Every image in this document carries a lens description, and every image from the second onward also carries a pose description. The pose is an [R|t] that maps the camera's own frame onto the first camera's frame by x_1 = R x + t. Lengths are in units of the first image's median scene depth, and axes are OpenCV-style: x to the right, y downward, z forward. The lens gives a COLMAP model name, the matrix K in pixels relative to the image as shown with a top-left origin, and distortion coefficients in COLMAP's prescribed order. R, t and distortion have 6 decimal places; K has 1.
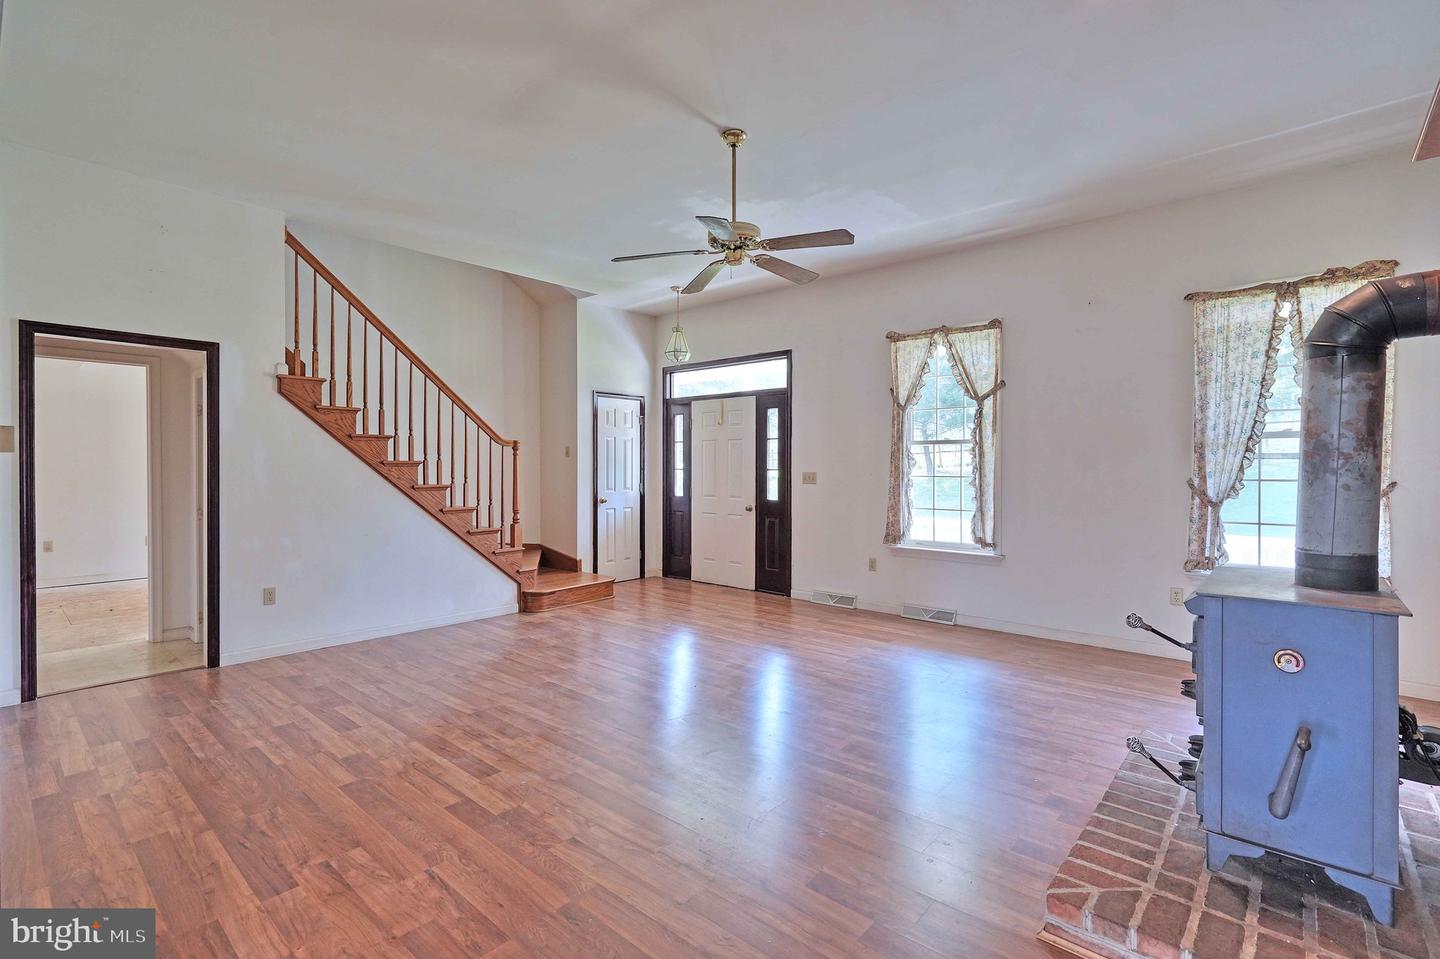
lens RADIAL K [[661.9, 0, 720.1], [0, 661.9, 470.8], [0, 0, 1]] dist [-0.004704, 0.000383]
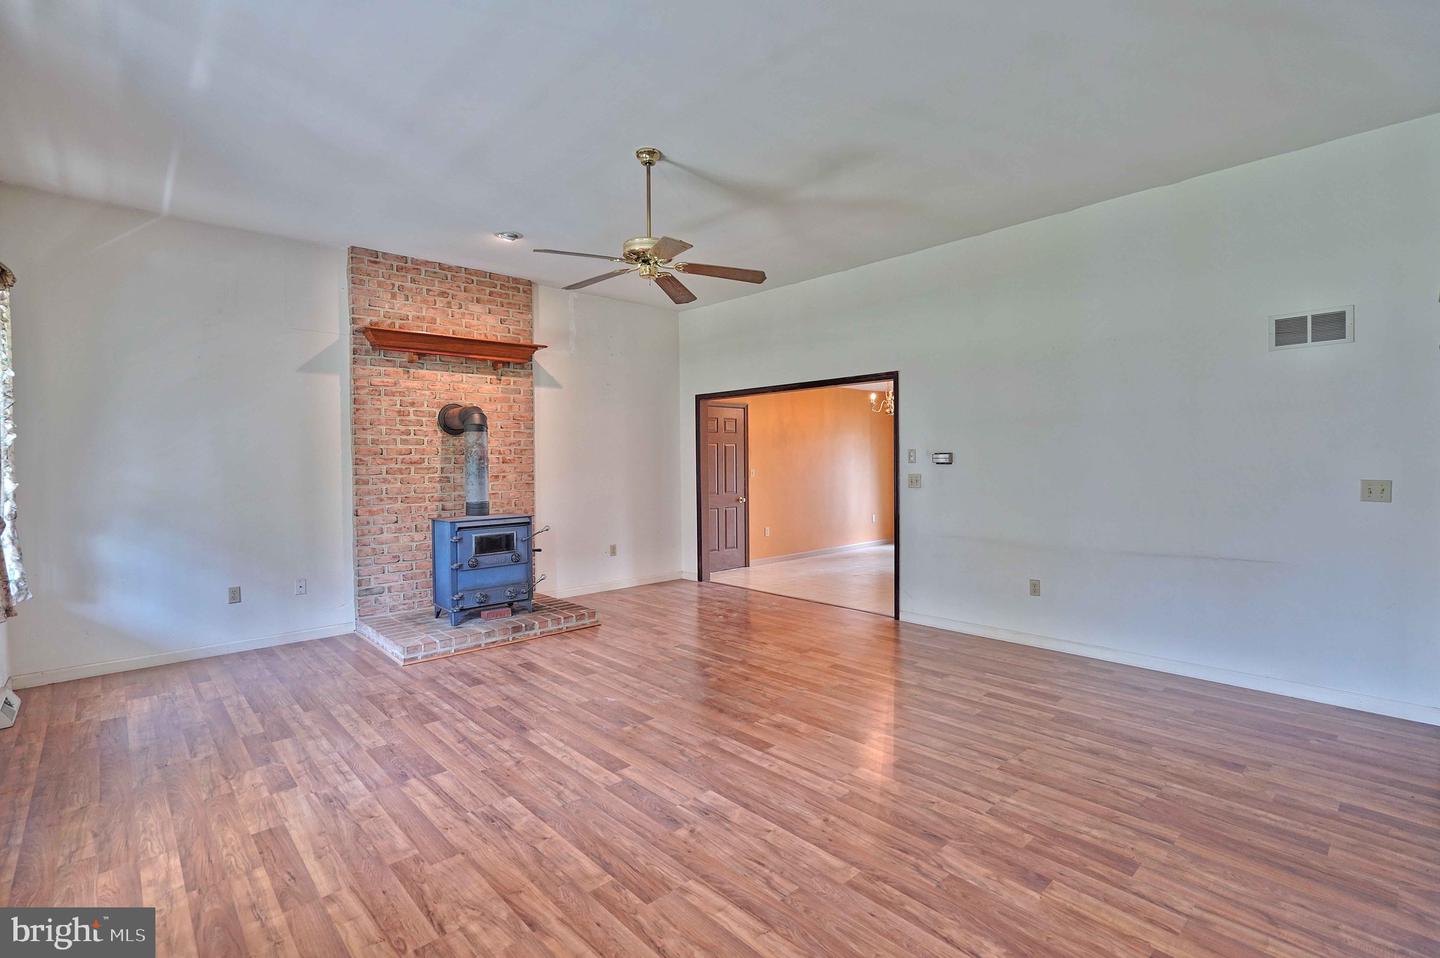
lens RADIAL K [[661.9, 0, 720.1], [0, 661.9, 470.3], [0, 0, 1]] dist [-0.004704, 0.000383]
pose [[-0.995139, 0.007965, 0.098162, -0.148222], [0.009963, 0.999753, 0.019883, -0.023788], [-0.097979, 0.020764, -0.994972, 1.591928]]
